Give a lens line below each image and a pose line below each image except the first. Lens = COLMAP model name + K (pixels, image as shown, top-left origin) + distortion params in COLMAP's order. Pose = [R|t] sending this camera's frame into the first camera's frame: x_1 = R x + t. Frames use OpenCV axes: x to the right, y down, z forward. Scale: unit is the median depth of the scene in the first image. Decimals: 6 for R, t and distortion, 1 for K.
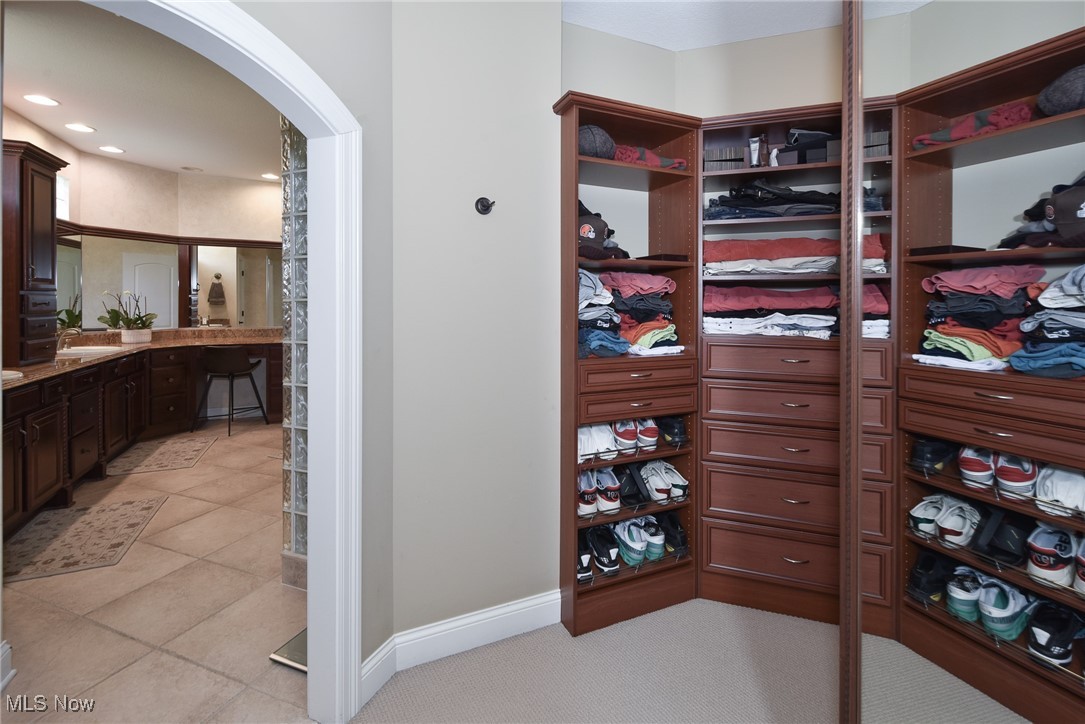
lens RADIAL K [[497.9, 0, 542.5], [0, 497.9, 303.8], [0, 0, 1]] dist [0.004663, -0.000284]
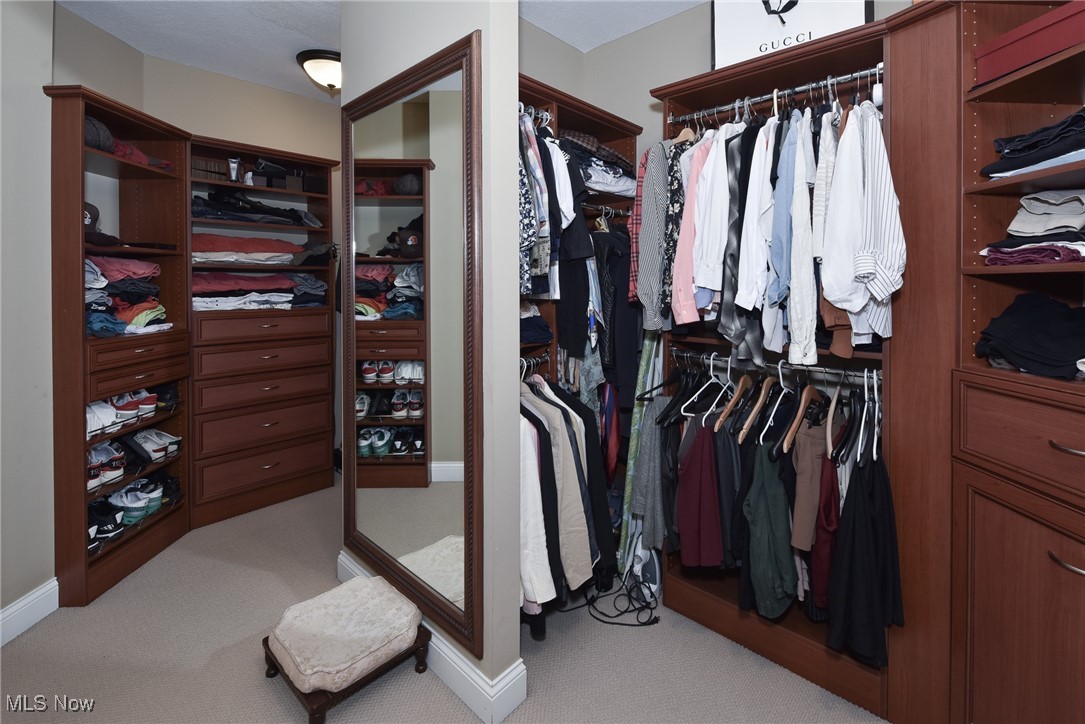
lens RADIAL K [[487.3, 0, 541.4], [0, 487.3, 294.3], [0, 0, 1]] dist [-0.000797, -0.000263]
pose [[0.408501, -0.027117, 0.912355, -0.430018], [0.006973, 0.999622, 0.026588, -0.006787], [-0.912731, -0.004499, 0.408535, -0.268135]]
